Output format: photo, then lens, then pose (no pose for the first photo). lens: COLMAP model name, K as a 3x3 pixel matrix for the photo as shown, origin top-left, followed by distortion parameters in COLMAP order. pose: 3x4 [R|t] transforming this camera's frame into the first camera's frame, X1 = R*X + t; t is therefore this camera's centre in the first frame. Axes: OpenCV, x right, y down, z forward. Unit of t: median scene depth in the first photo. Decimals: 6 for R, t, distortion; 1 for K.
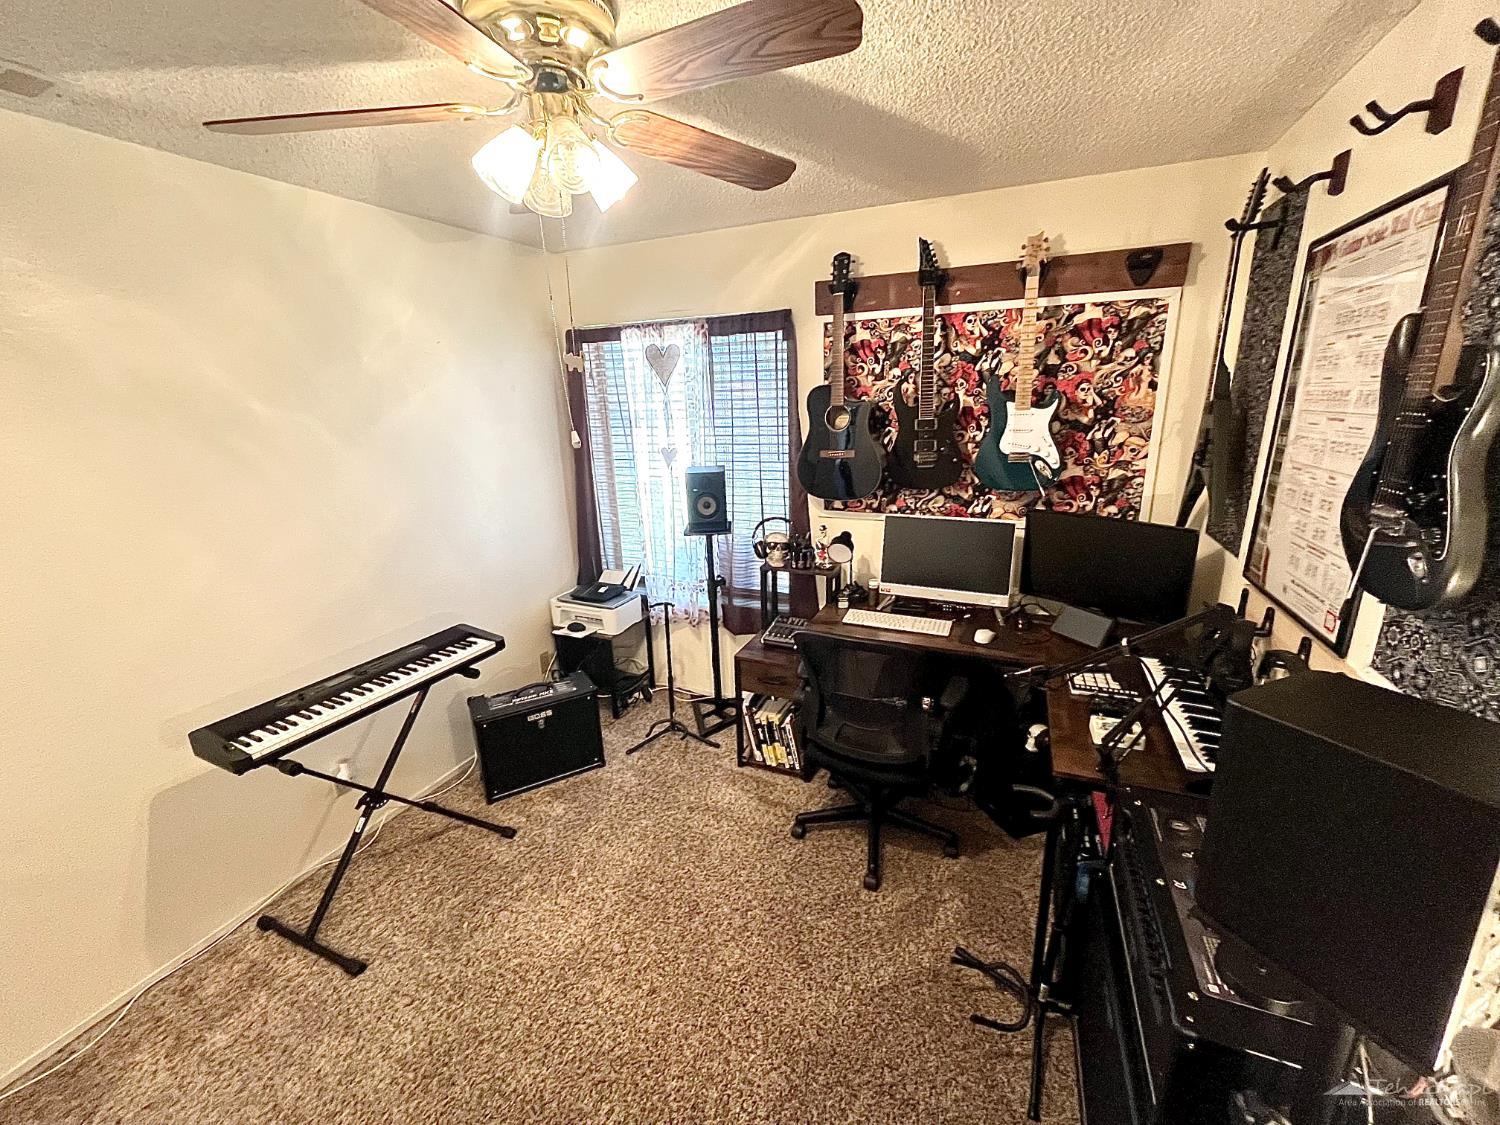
lens RADIAL K [[605.2, 0, 749.8], [0, 605.2, 566.2], [0, 0, 1]] dist [-0.000575, -0.000166]
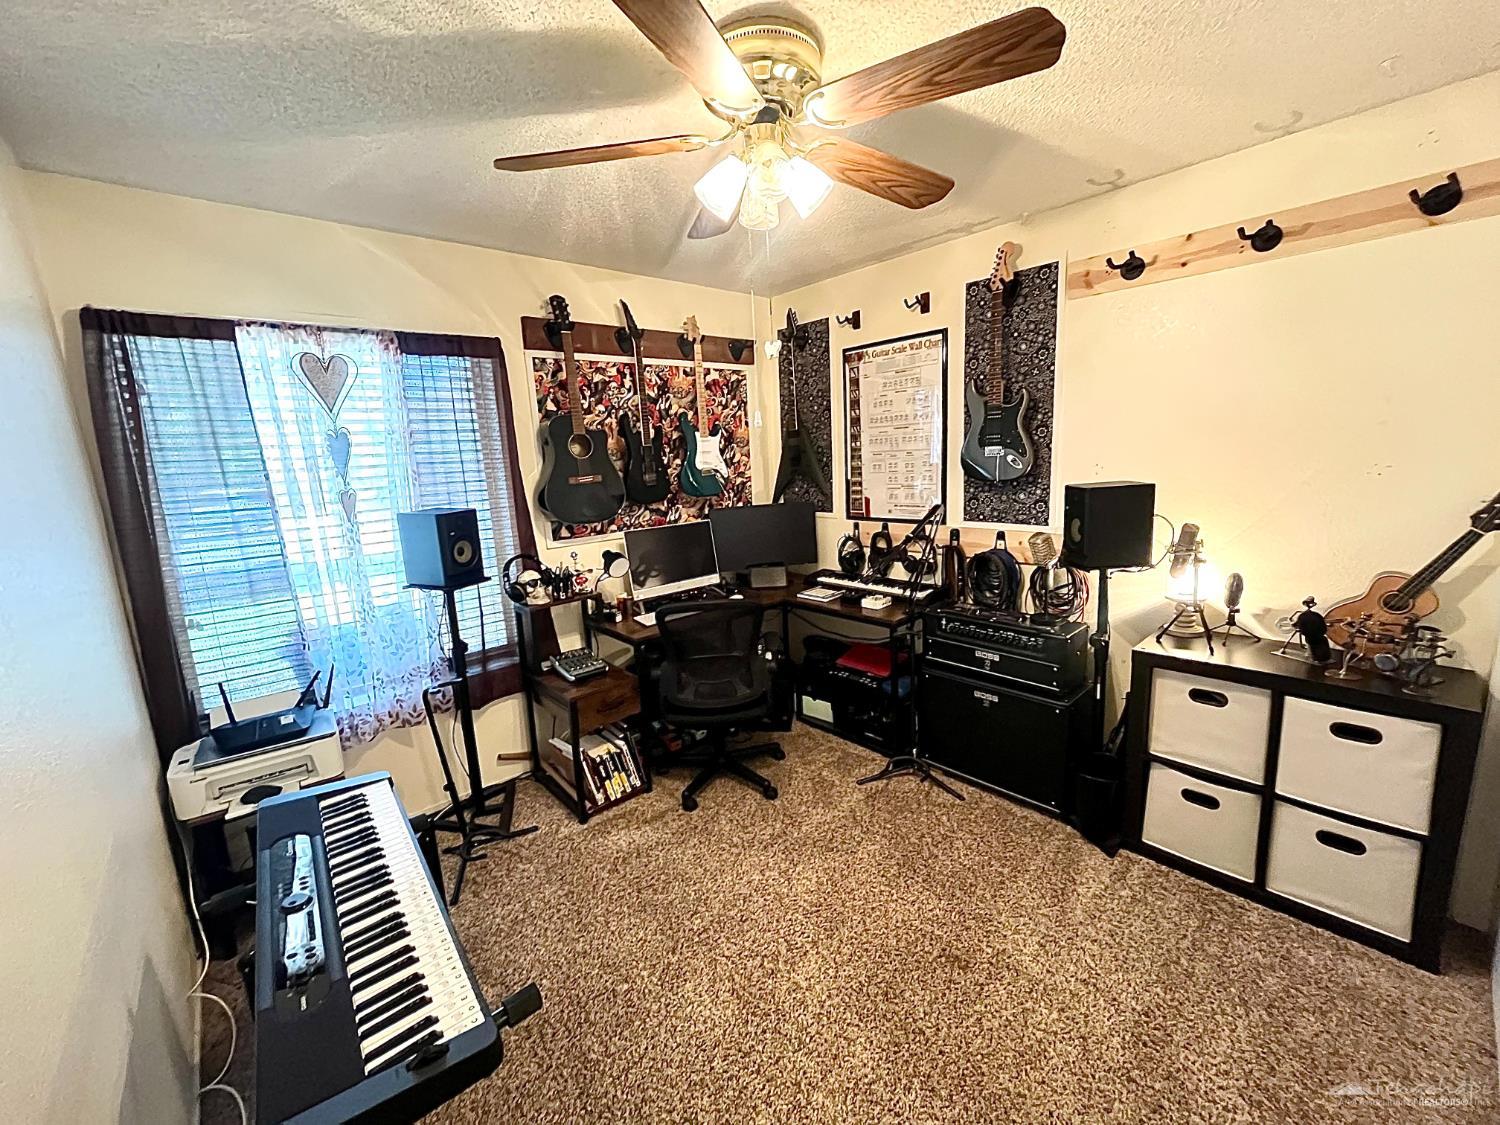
lens RADIAL K [[605.2, 0, 749.8], [0, 605.2, 566.2], [0, 0, 1]] dist [-0.000575, -0.000166]
pose [[0.419354, -0.164513, 0.892792, -0.720424], [0.284694, 0.957665, 0.042743, -0.004334], [-0.862027, 0.236248, 0.448437, 0.323132]]
